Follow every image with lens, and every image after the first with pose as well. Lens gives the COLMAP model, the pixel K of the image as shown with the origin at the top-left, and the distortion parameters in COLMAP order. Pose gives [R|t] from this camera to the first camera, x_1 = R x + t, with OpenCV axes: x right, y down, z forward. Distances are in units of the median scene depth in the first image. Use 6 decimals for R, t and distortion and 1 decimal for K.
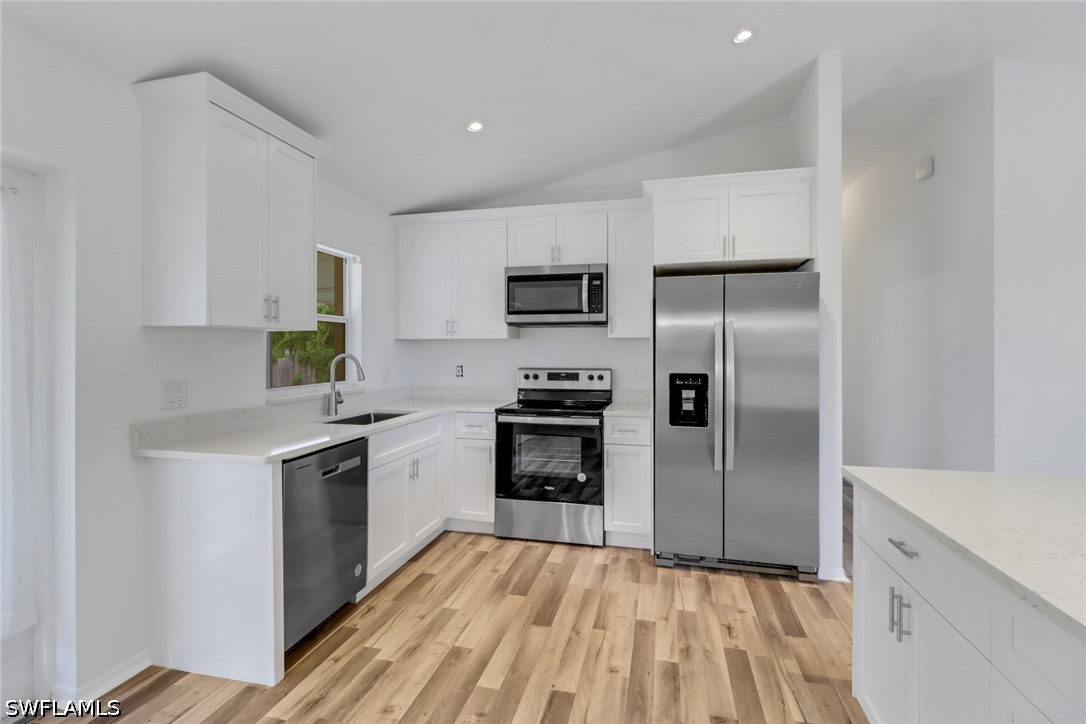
lens RADIAL K [[500.7, 0, 546.2], [0, 500.7, 360.9], [0, 0, 1]] dist [0.018259, -0.010245]
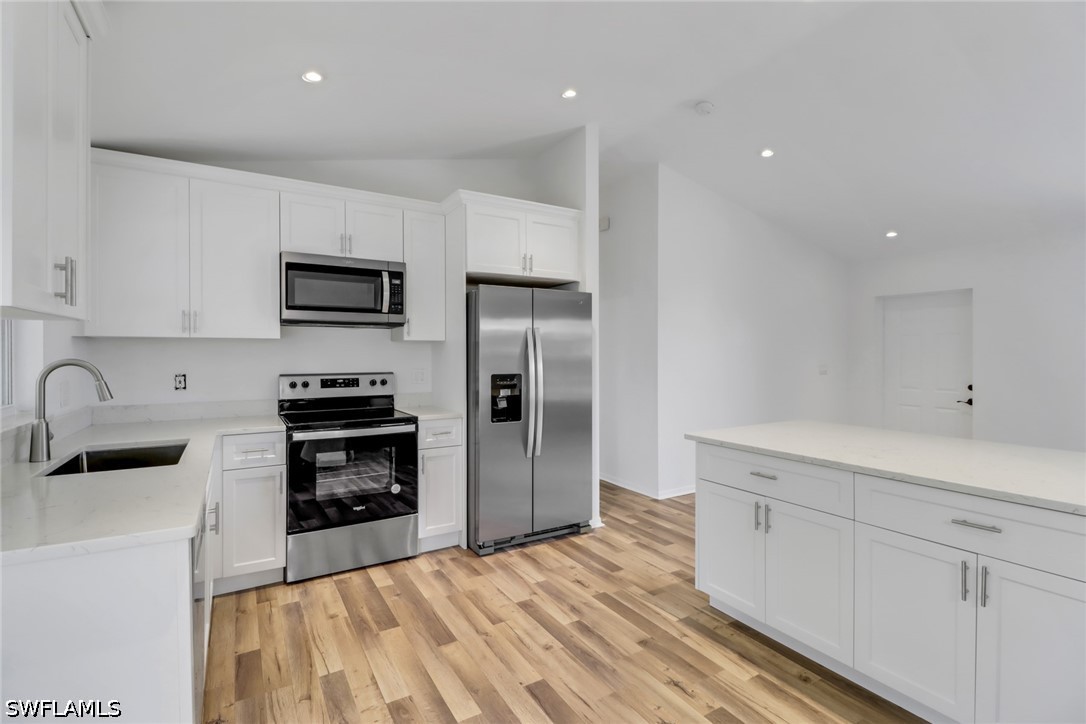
lens RADIAL K [[500.7, 0, 527.1], [0, 500.7, 362.1], [0, 0, 1]] dist [0.018259, -0.010245]
pose [[0.720829, -0.013461, 0.692982, -0.444915], [0.016276, 0.999864, 0.002491, -0.002658], [-0.692922, 0.009484, 0.720950, 0.167956]]
